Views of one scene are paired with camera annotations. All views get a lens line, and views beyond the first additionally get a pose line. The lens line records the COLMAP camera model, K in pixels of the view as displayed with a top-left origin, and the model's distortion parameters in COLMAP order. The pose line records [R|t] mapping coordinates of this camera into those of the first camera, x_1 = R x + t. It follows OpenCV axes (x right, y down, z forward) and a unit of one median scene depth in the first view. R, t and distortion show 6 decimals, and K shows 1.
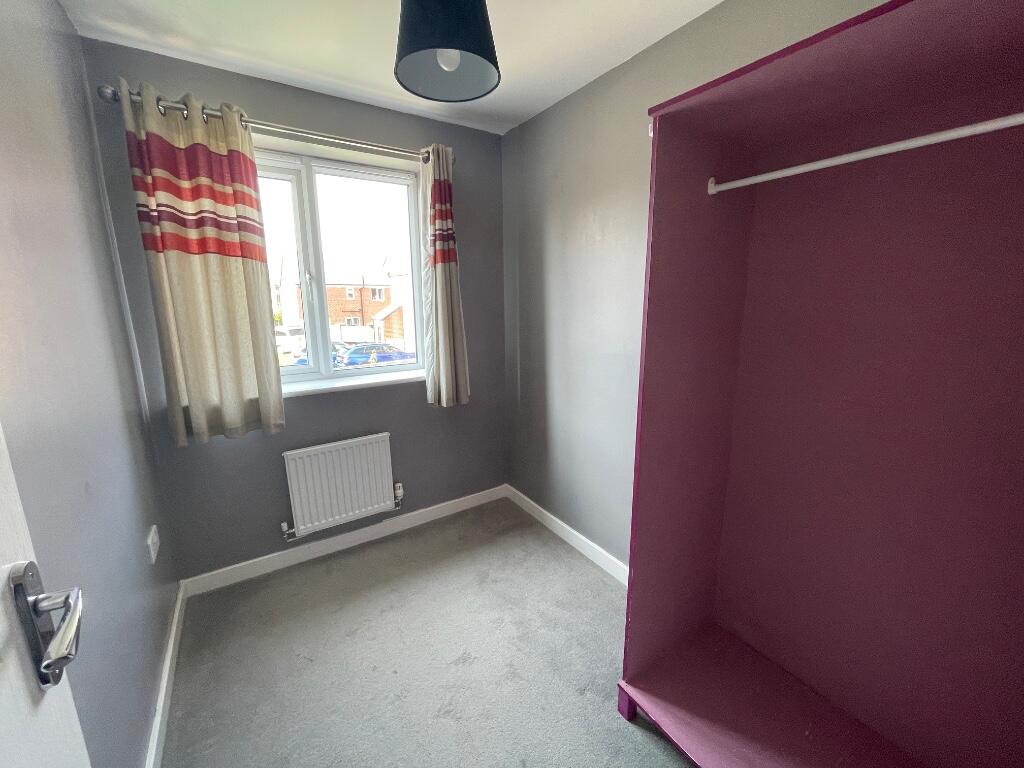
lens RADIAL K [[413.9, 0, 511.3], [0, 413.9, 379.1], [0, 0, 1]] dist [0.002912, 0.000248]
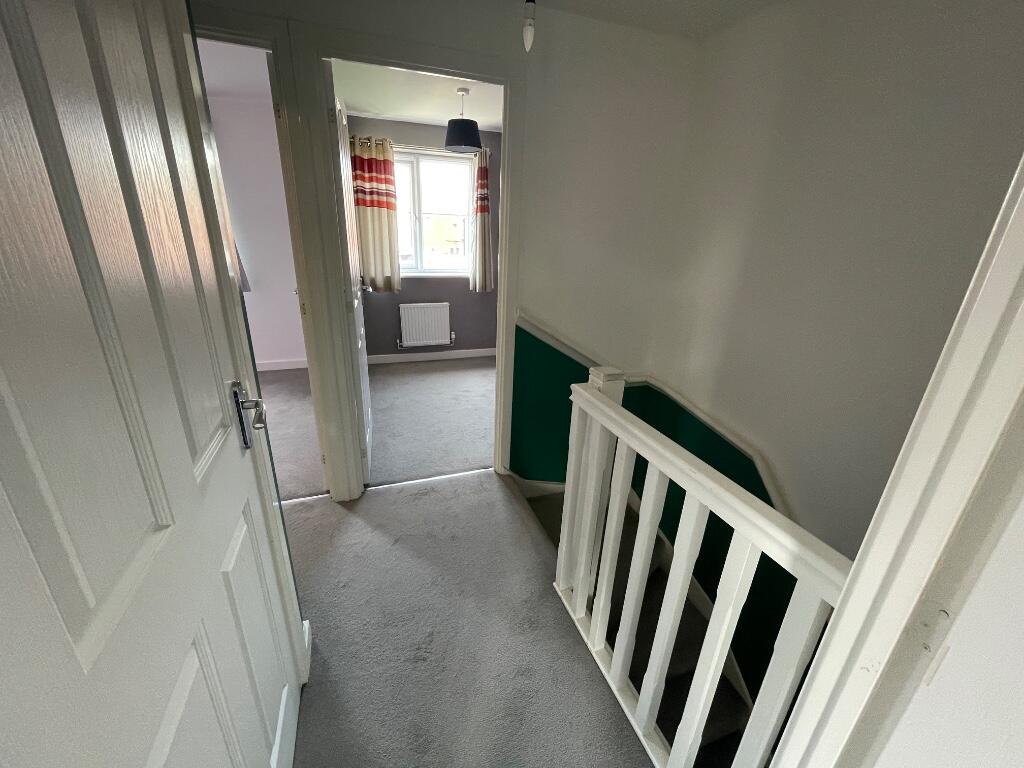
lens RADIAL K [[413.9, 0, 512.7], [0, 413.9, 384.7], [0, 0, 1]] dist [0.002912, 0.000248]
pose [[0.970219, 0.124529, -0.207769, 0.507483], [-0.090195, 0.981778, 0.167262, 0.173425], [0.224812, -0.143541, 0.963771, -0.978644]]
